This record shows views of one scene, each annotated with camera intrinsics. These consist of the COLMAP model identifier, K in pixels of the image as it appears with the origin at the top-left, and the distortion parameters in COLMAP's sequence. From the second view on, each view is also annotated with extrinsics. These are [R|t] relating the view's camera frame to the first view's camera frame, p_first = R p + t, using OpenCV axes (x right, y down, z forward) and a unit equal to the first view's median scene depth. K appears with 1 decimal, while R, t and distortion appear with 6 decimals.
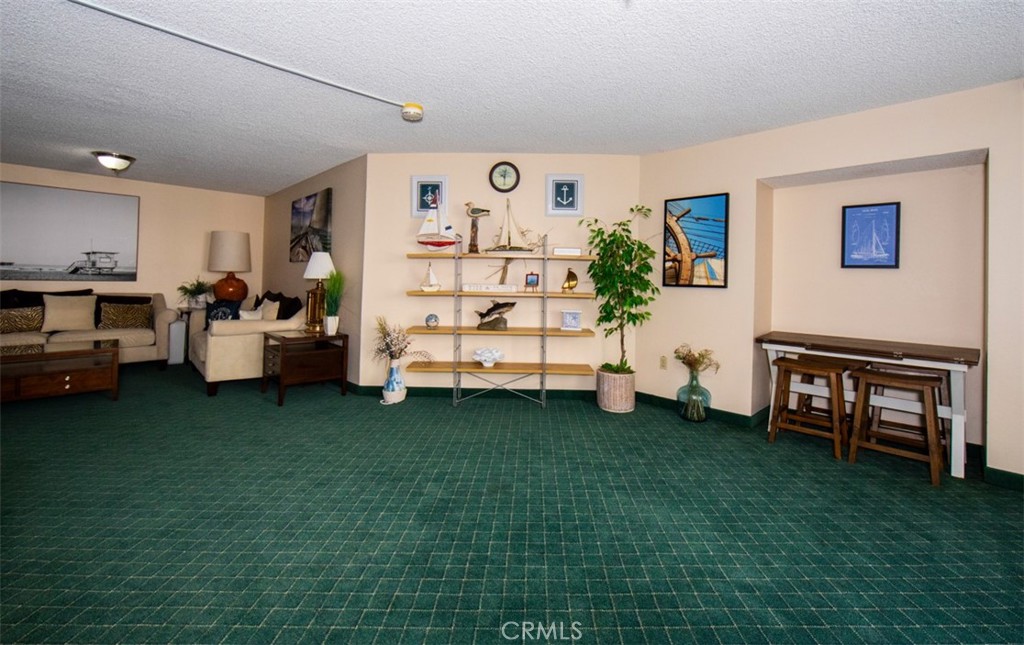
lens RADIAL K [[438.1, 0, 508.6], [0, 438.1, 270.2], [0, 0, 1]] dist [-0.001048, -0.000212]
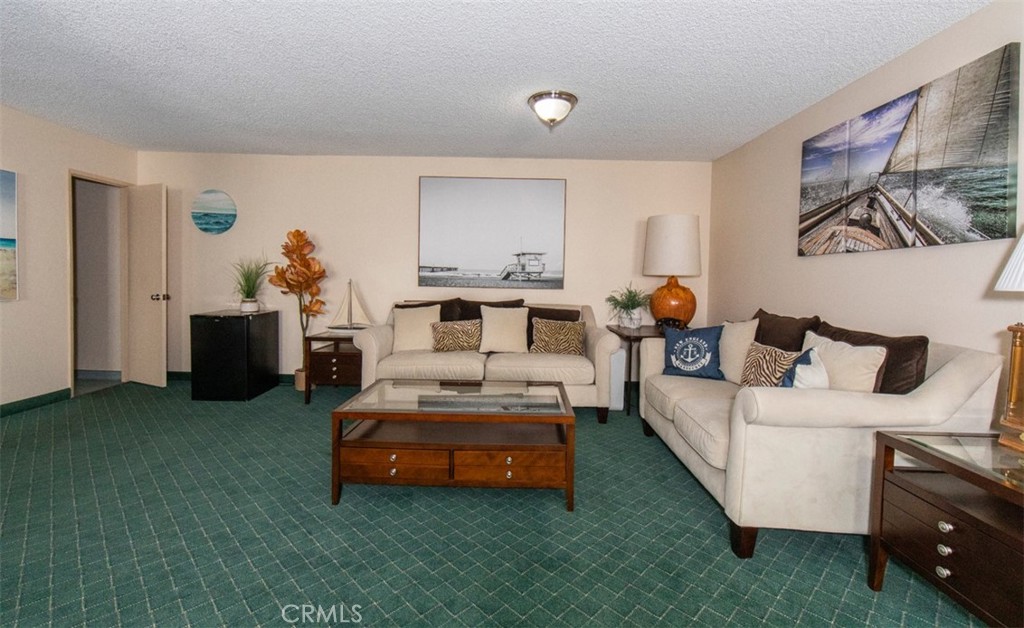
lens RADIAL K [[430.1, 0, 510.9], [0, 430.1, 287.1], [0, 0, 1]] dist [-0.000091, -0.000022]
pose [[0.730456, 0.007636, -0.682917, -0.424067], [0.010215, 0.999703, 0.022105, 0.003626], [0.682884, -0.023123, 0.730161, 0.404845]]
